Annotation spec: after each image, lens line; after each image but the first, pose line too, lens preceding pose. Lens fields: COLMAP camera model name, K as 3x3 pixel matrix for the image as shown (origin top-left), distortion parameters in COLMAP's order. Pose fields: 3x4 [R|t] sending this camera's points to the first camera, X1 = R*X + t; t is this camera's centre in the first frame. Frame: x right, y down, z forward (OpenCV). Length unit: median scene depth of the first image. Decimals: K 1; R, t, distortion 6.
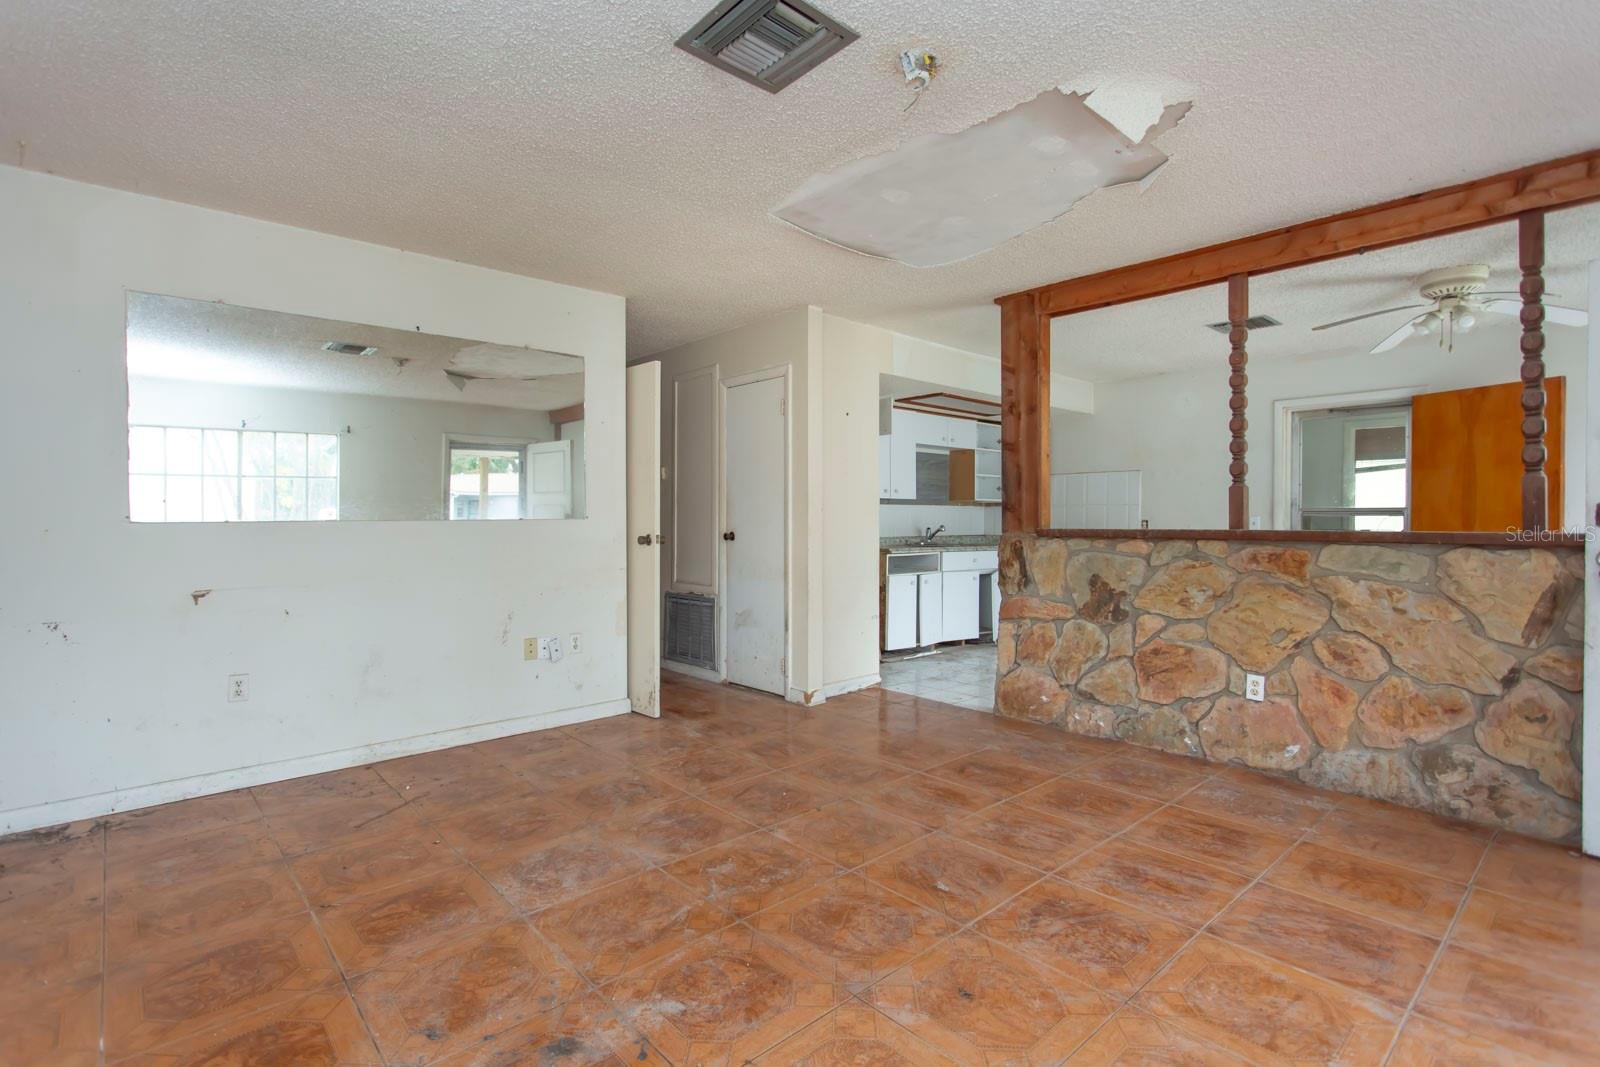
lens RADIAL K [[743.3, 0, 766.9], [0, 743.3, 537.4], [0, 0, 1]] dist [0.000456, 0.000002]
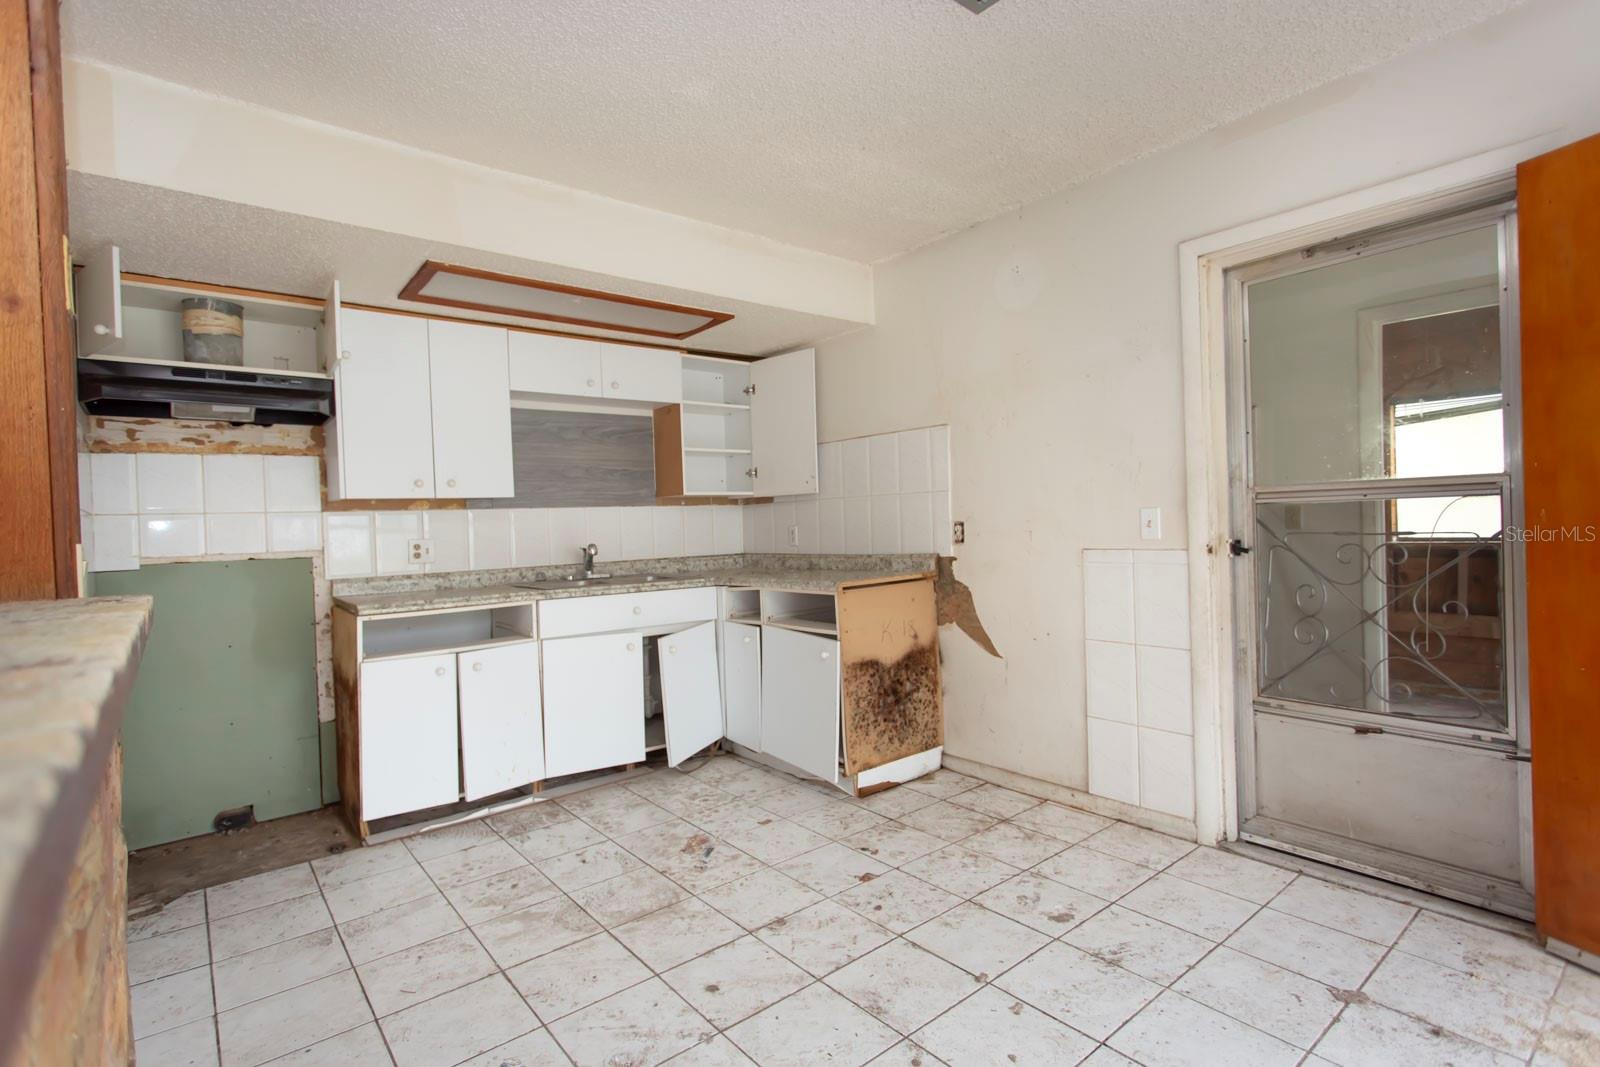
lens RADIAL K [[743.3, 0, 770.8], [0, 743.3, 527.6], [0, 0, 1]] dist [0.000456, 0.000002]
pose [[0.997289, -0.032827, -0.065854, 0.426250], [0.032003, 0.999396, -0.013530, -0.017836], [0.066258, 0.011386, 0.997738, 0.504245]]
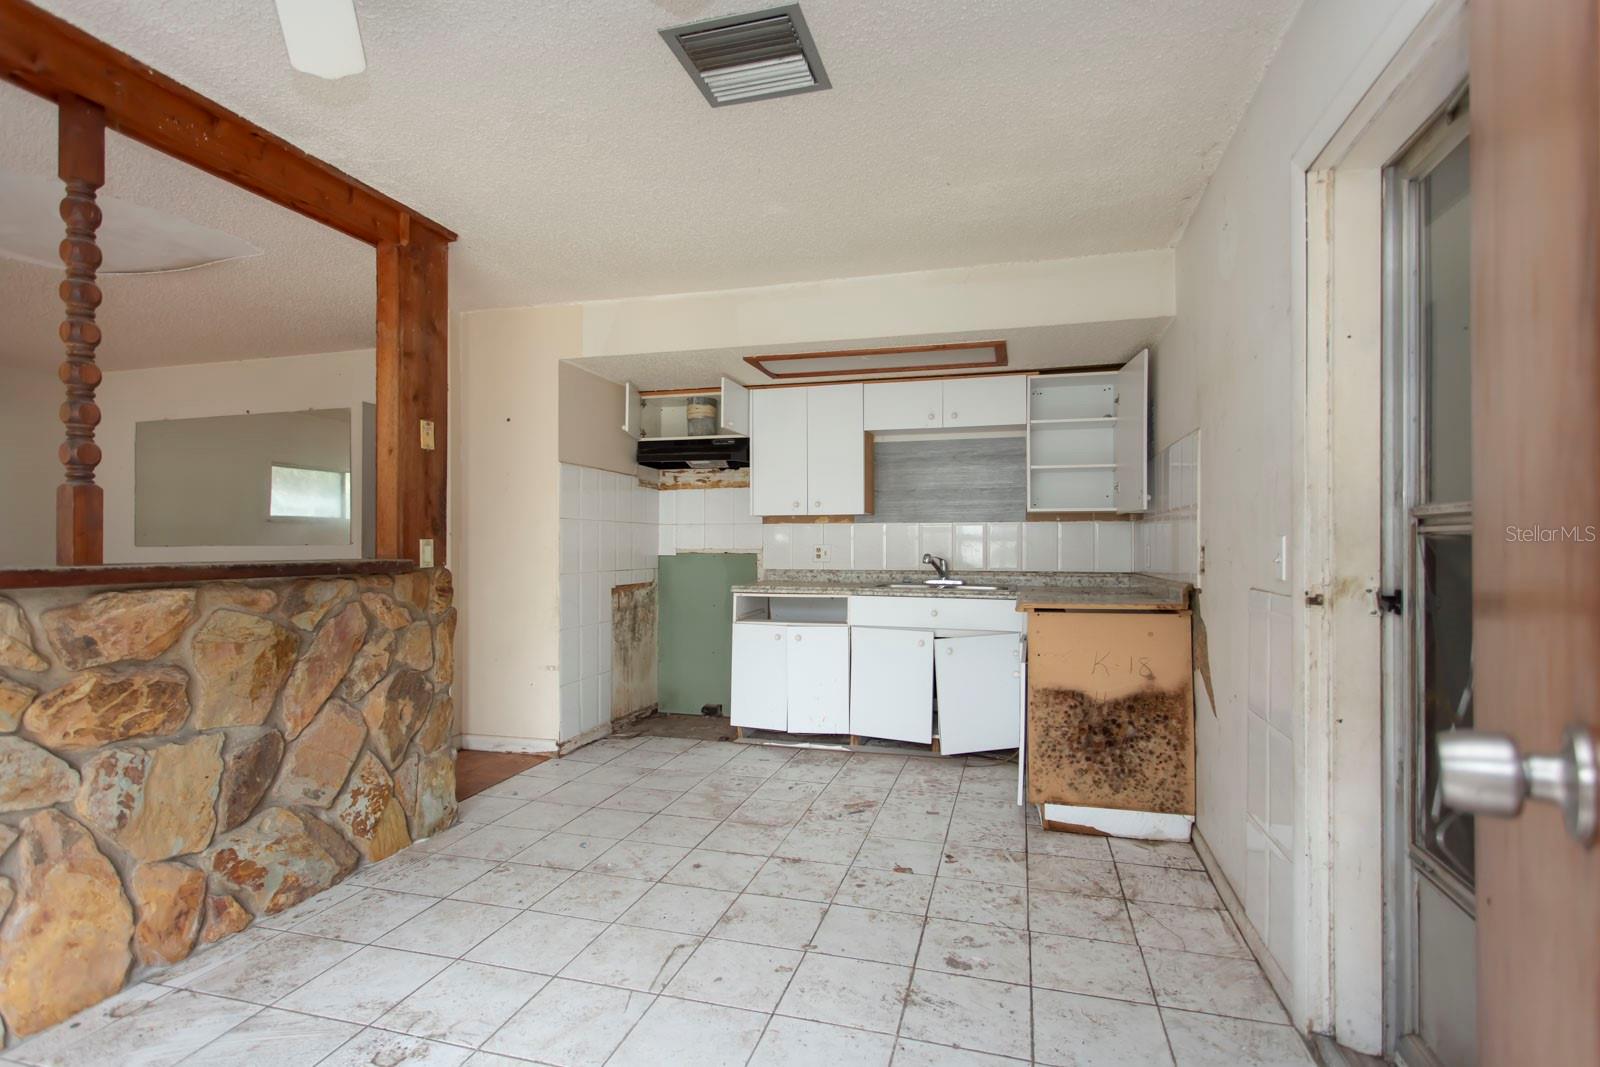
lens RADIAL K [[743.3, 0, 842.7], [0, 743.3, 536.2], [0, 0, 1]] dist [0.000456, 0.000002]
pose [[0.564983, -0.007441, -0.825069, 0.762238], [-0.017745, 0.999618, -0.021166, -0.017750], [0.824912, 0.026599, 0.564635, 0.623162]]
